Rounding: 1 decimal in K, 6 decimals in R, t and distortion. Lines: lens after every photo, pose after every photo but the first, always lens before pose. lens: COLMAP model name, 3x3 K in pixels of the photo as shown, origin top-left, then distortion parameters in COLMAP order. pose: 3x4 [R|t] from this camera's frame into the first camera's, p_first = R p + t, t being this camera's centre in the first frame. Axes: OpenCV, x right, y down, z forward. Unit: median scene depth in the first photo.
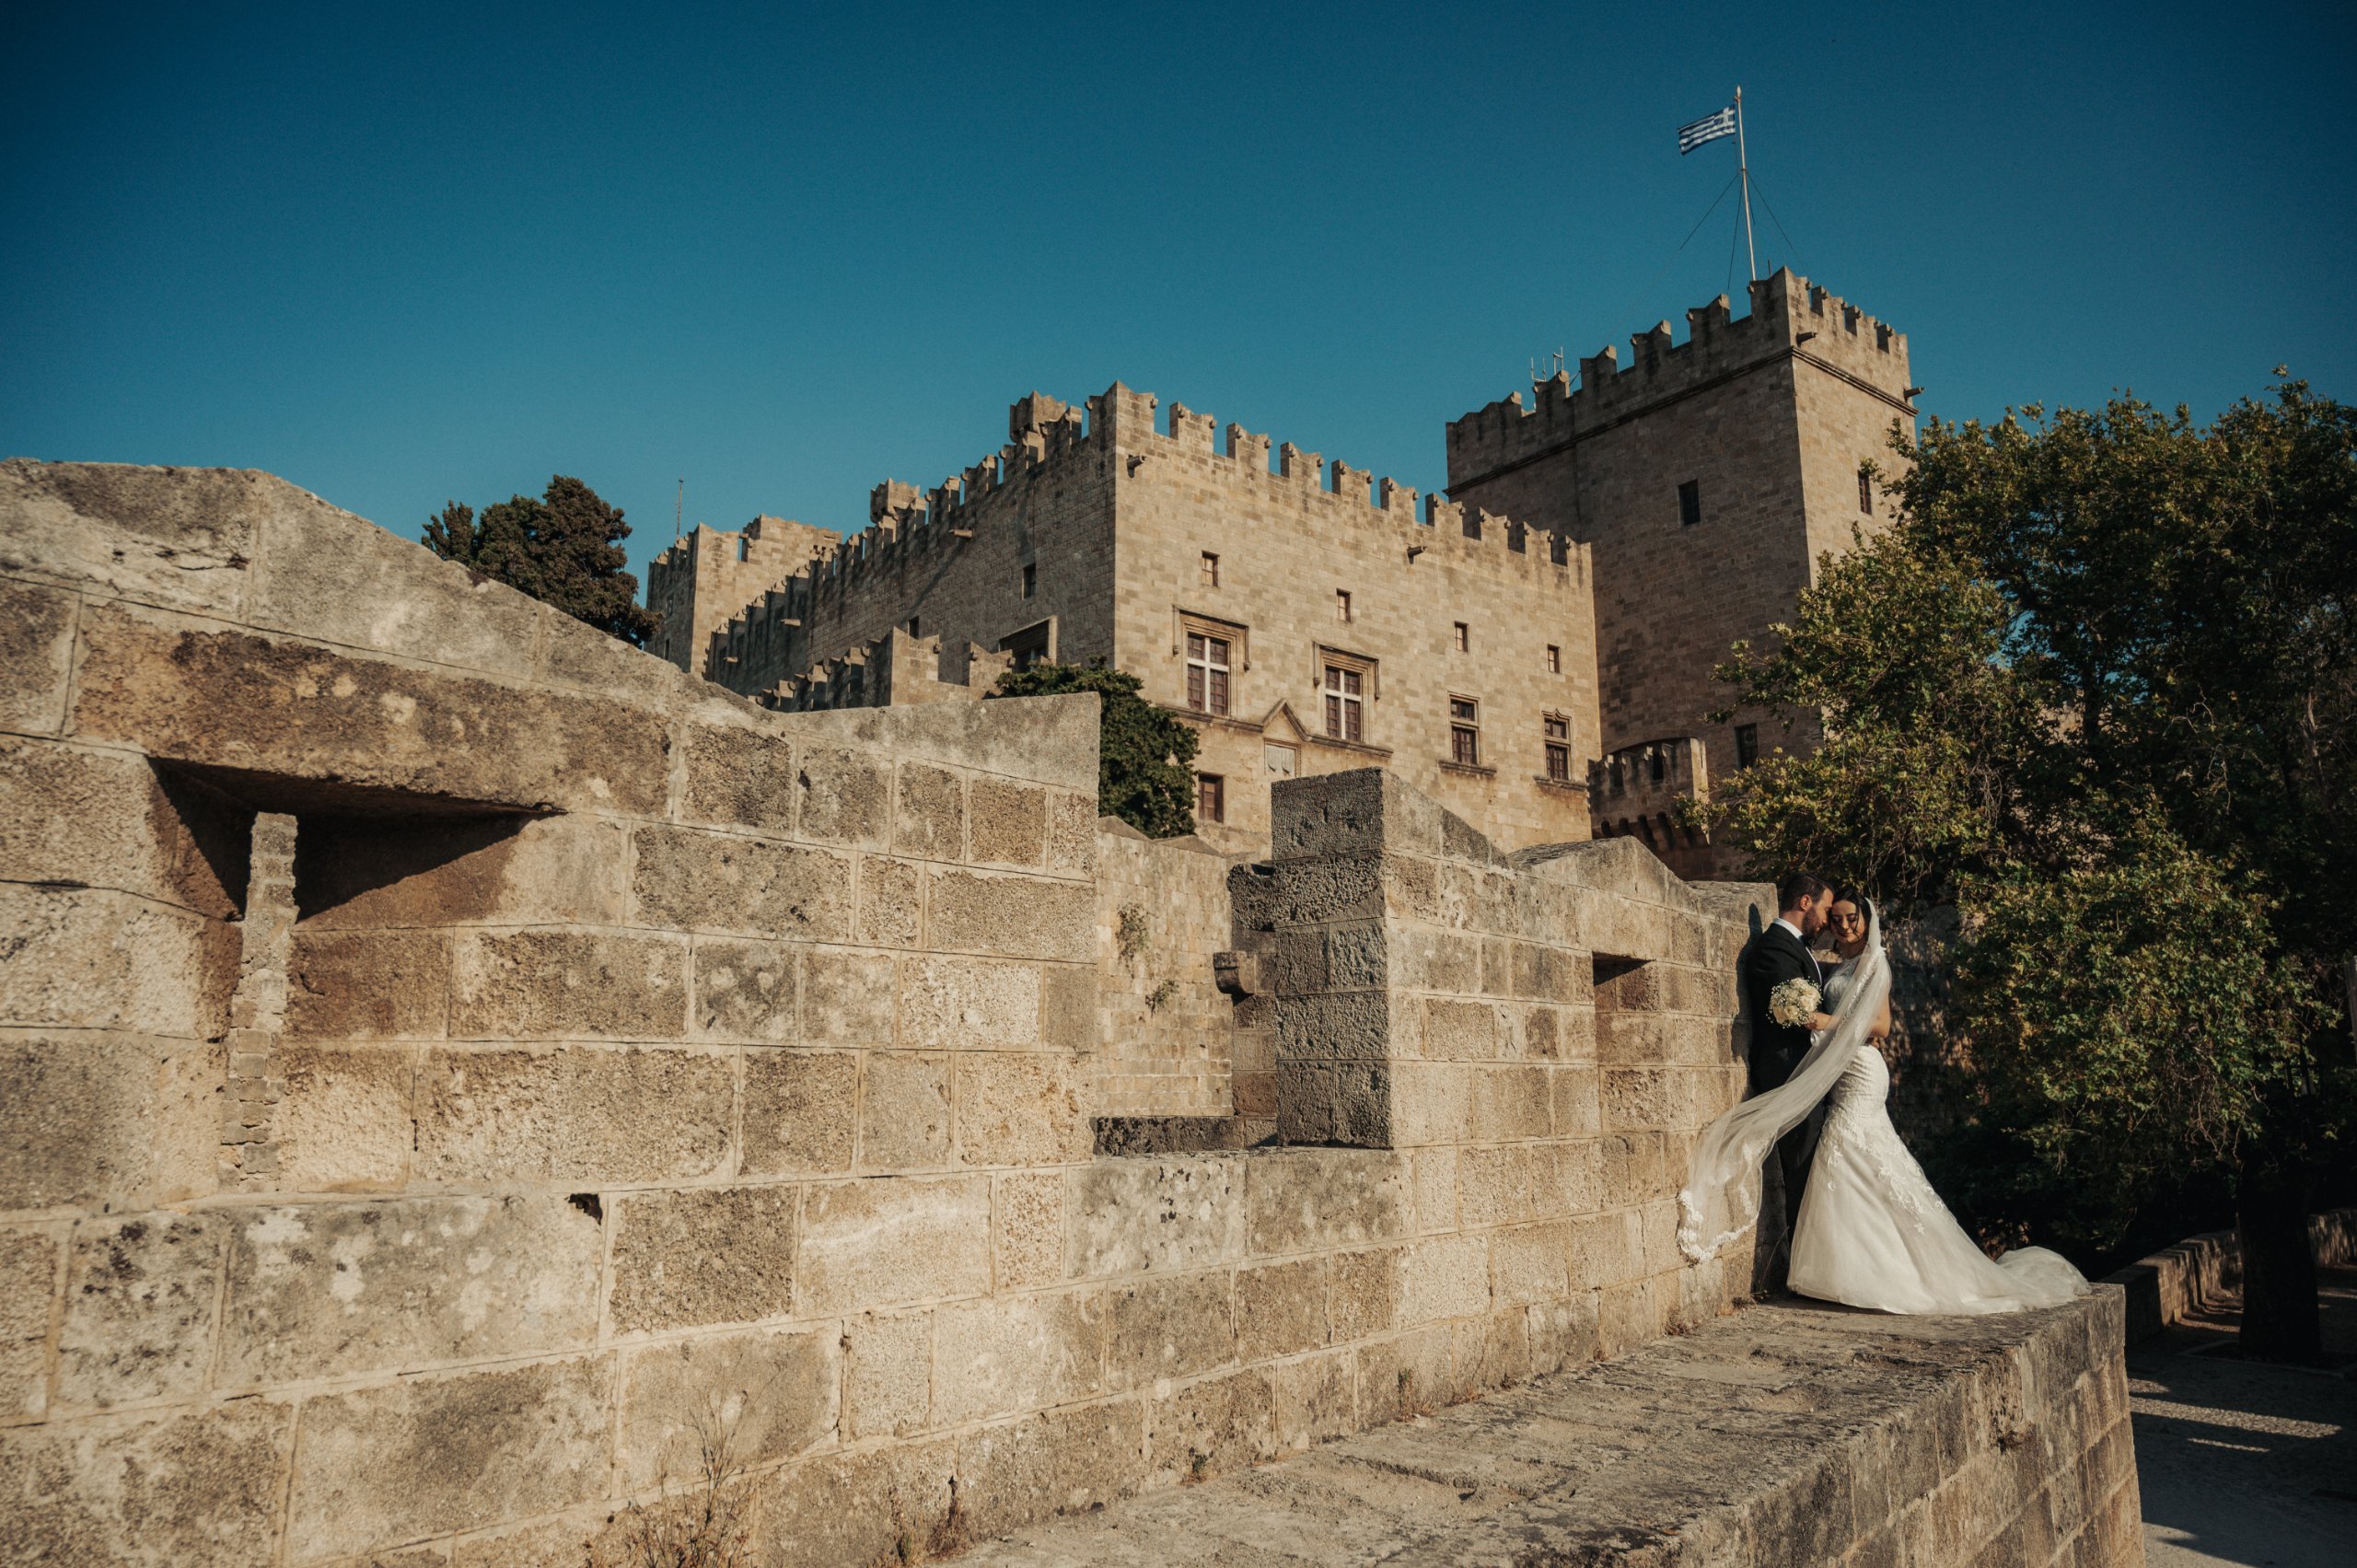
lens RADIAL K [[1547.5, 0, 1189.0], [0, 1547.5, 795.8], [0, 0, 1]] dist [-0.009500, 0.001576]
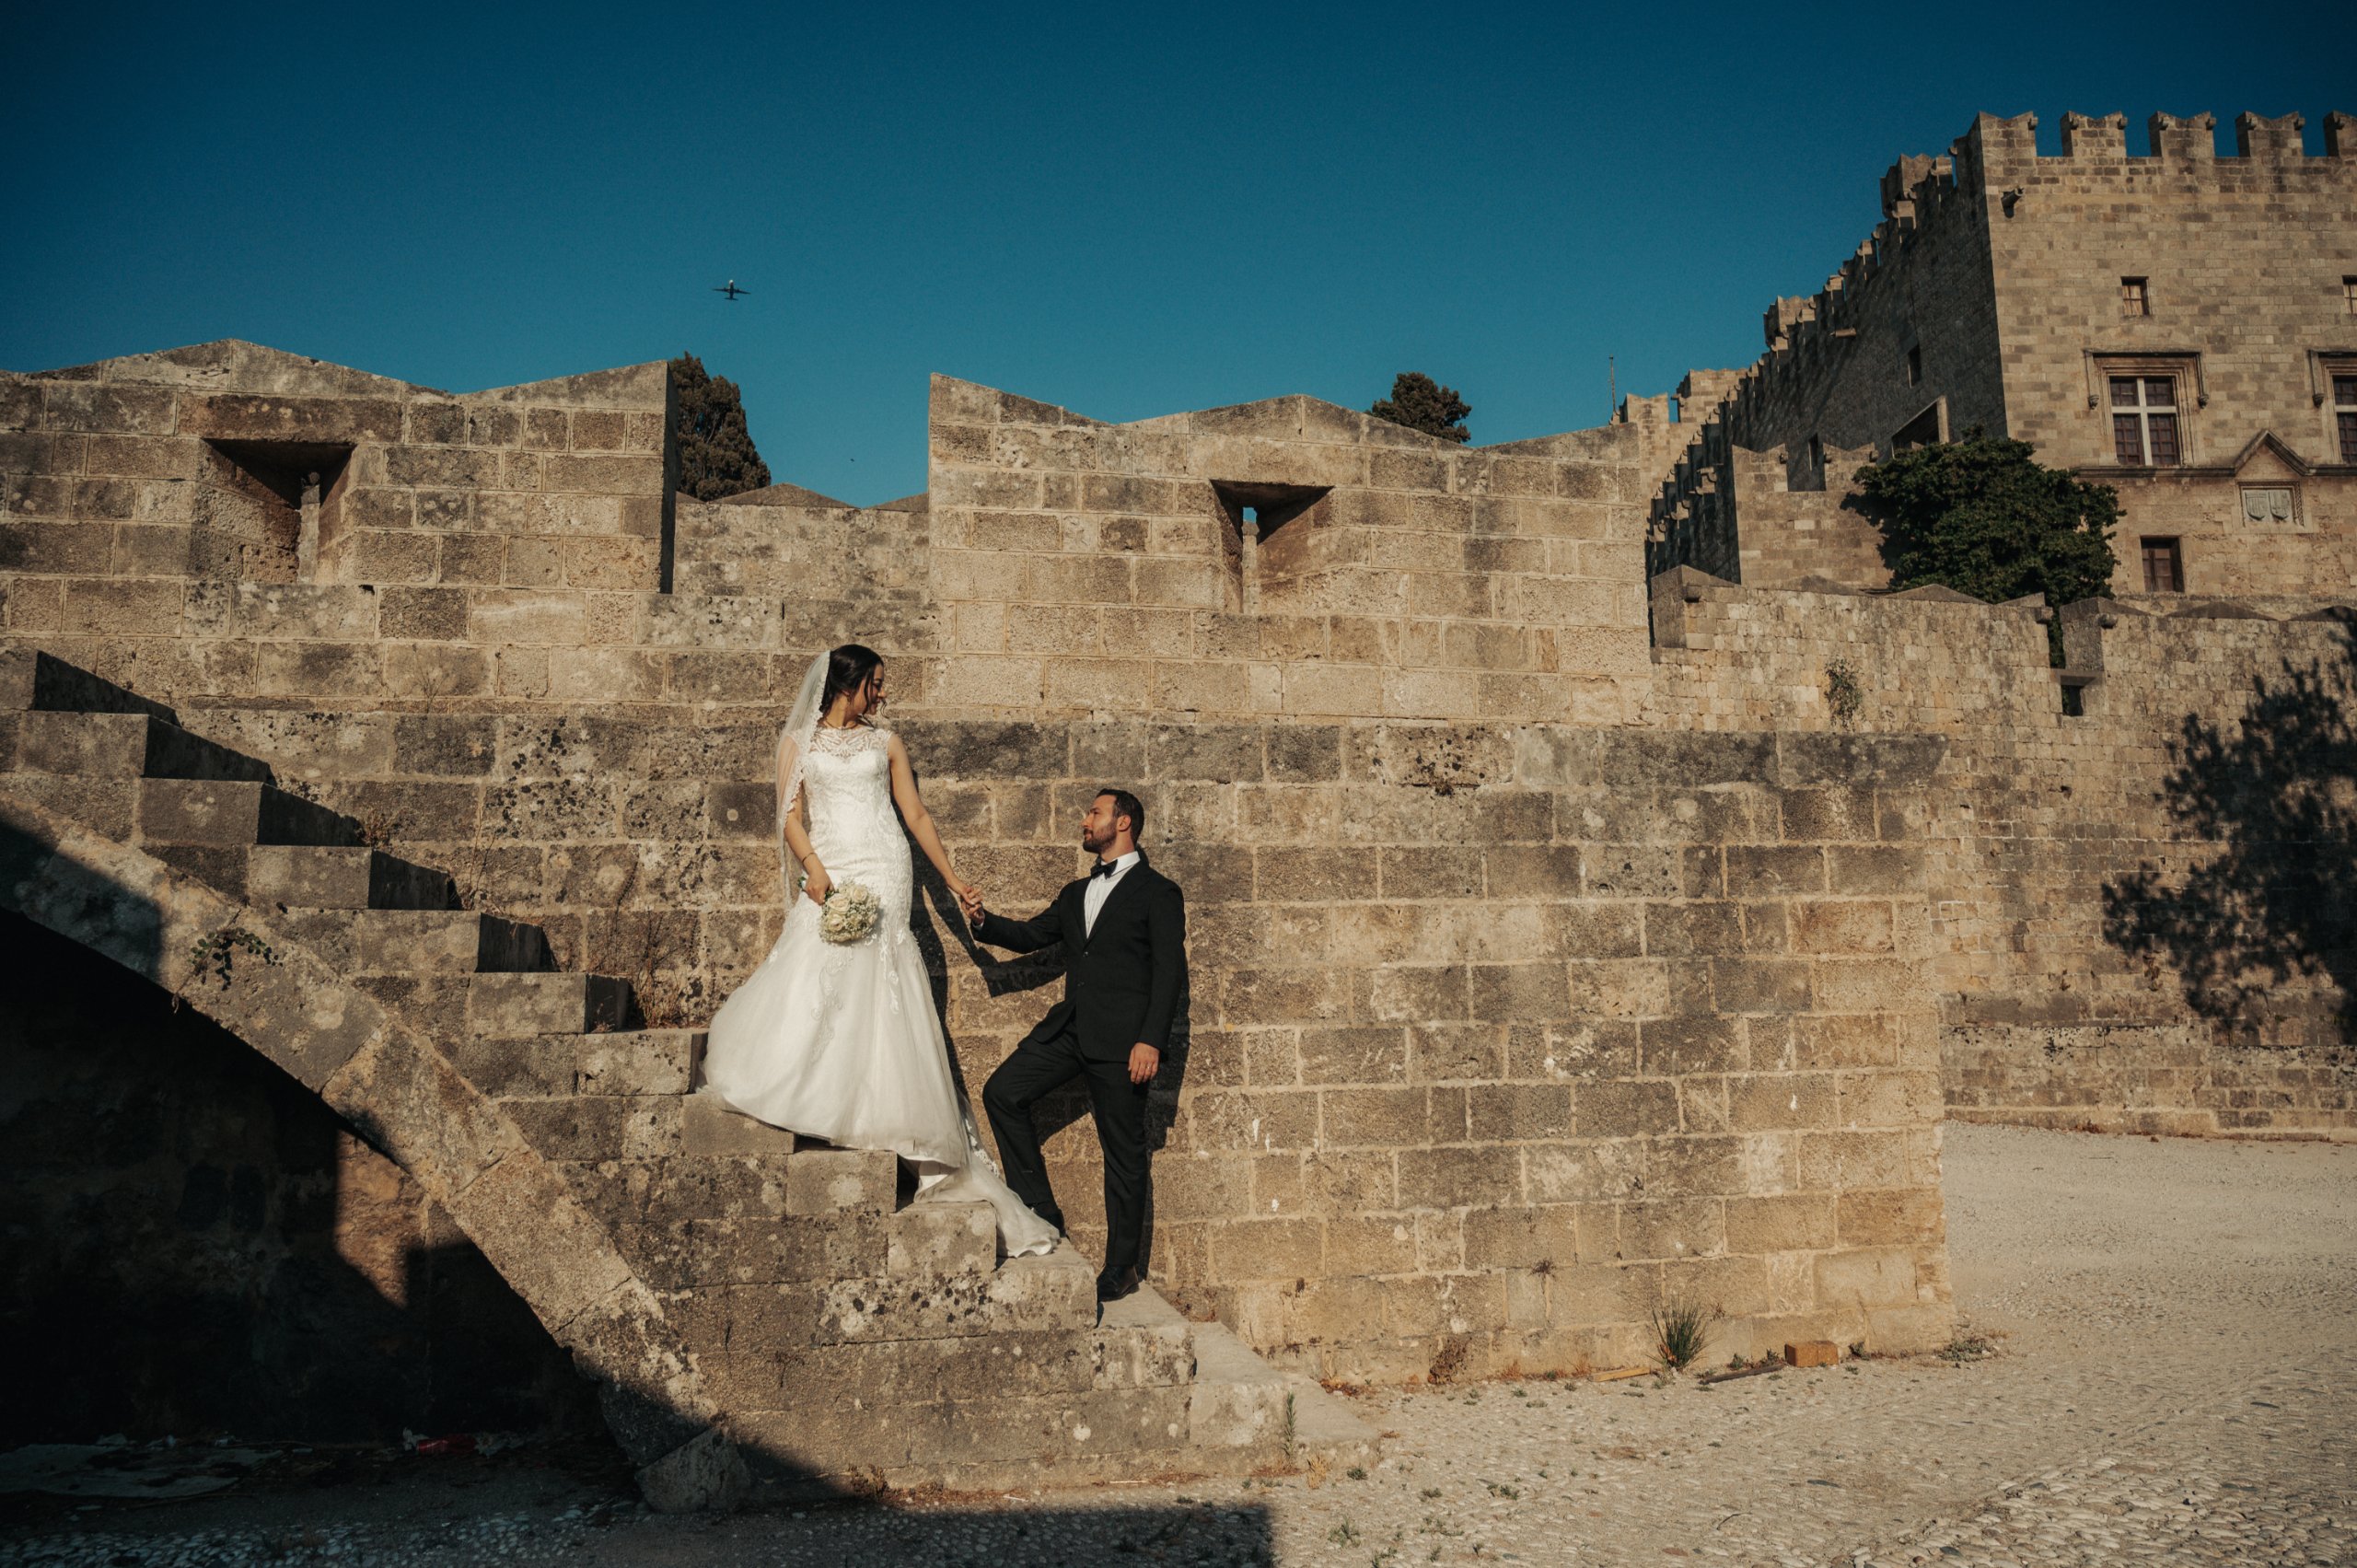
lens RADIAL K [[1547.5, 0, 1160.6], [0, 1547.5, 781.9], [0, 0, 1]] dist [-0.009500, 0.001576]
pose [[0.784309, -0.091912, -0.613524, 1.588374], [0.132395, 0.990979, 0.020790, 0.505496], [0.606079, -0.097533, 0.789402, -0.200242]]
